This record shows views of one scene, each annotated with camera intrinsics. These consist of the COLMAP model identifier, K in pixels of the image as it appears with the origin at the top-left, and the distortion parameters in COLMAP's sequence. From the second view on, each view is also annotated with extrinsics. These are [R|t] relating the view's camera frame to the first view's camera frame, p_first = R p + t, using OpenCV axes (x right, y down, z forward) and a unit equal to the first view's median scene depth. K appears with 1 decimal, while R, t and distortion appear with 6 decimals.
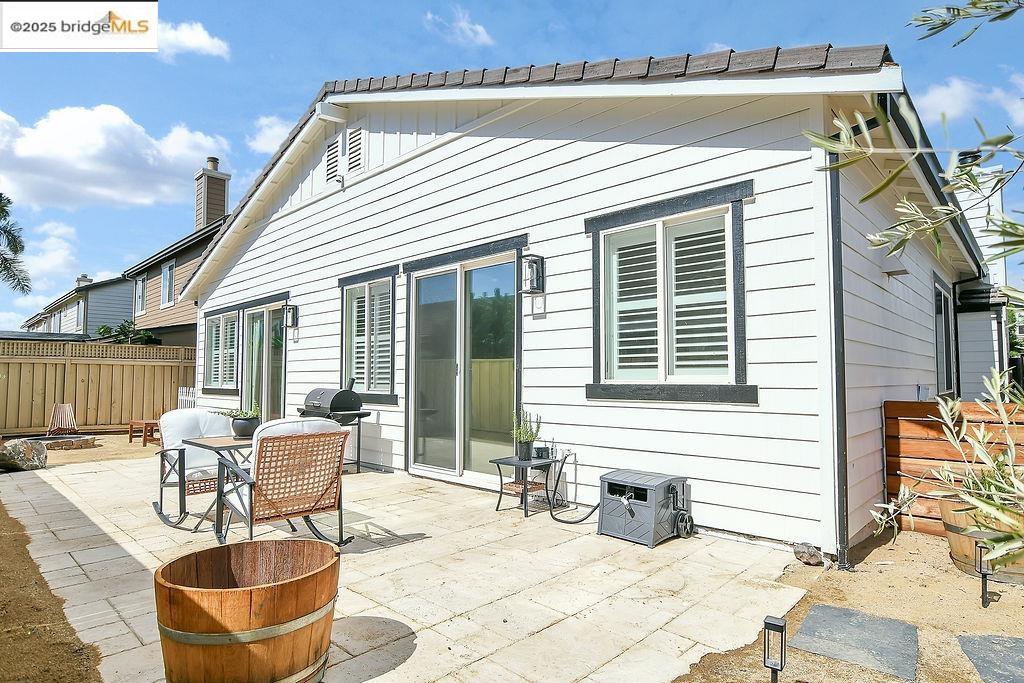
lens RADIAL K [[560.5, 0, 521.8], [0, 560.5, 351.3], [0, 0, 1]] dist [-0.020239, 0.003425]
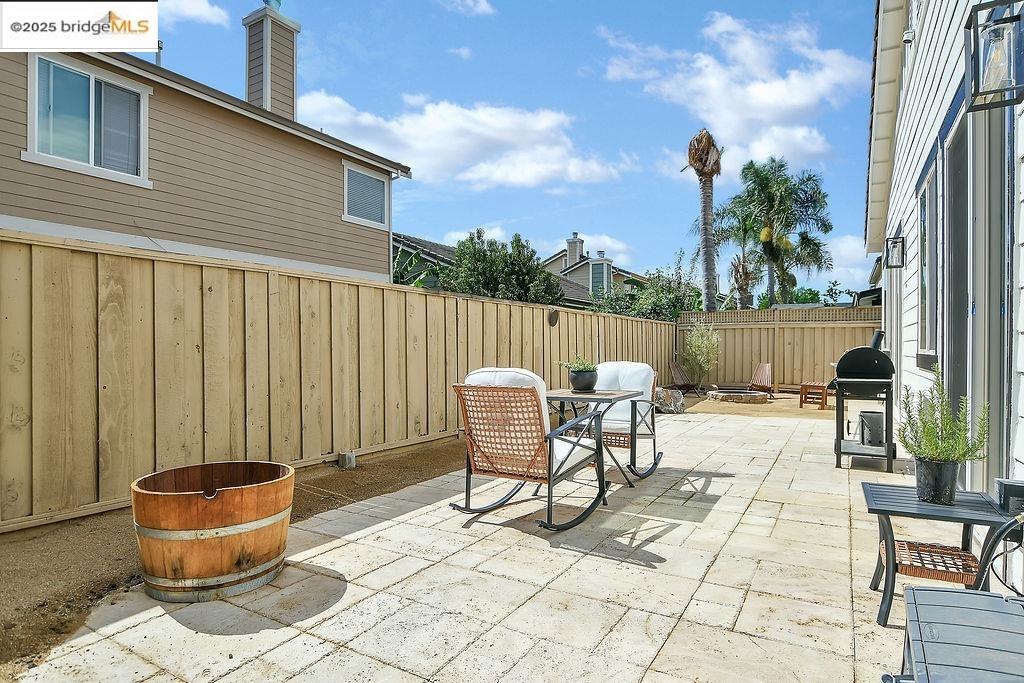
lens RADIAL K [[558.2, 0, 511.8], [0, 558.2, 344.8], [0, 0, 1]] dist [-0.003820, -0.000373]
pose [[0.252572, 0.001404, -0.967577, 0.401936], [0.044448, 0.998926, 0.013052, 0.060882], [0.966557, -0.046304, 0.252238, 0.677747]]
